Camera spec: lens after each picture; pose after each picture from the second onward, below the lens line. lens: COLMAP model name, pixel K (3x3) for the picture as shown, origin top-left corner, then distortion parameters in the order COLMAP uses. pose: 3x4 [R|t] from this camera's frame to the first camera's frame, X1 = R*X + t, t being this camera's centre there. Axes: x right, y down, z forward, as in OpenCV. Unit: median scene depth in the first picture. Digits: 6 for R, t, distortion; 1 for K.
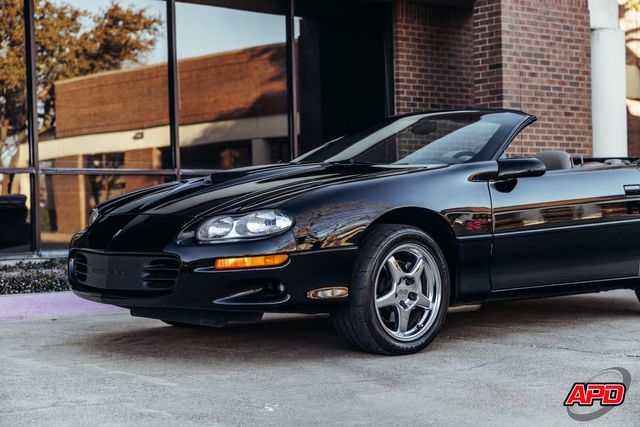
lens RADIAL K [[1262.8, 0, 314.7], [0, 1262.8, 213.8], [0, 0, 1]] dist [0.053337, 0.000000]
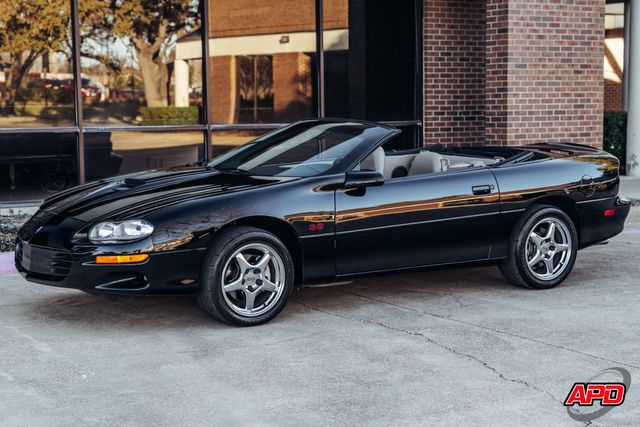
lens RADIAL K [[1360.9, 0, 352.6], [0, 1360.9, 209.3], [0, 0, 1]] dist [0.205322, 0.000000]
pose [[0.988260, 0.025058, -0.150714, 0.364442], [-0.010673, 0.995372, 0.095505, -0.138772], [0.152409, -0.092775, 0.983953, -0.352061]]
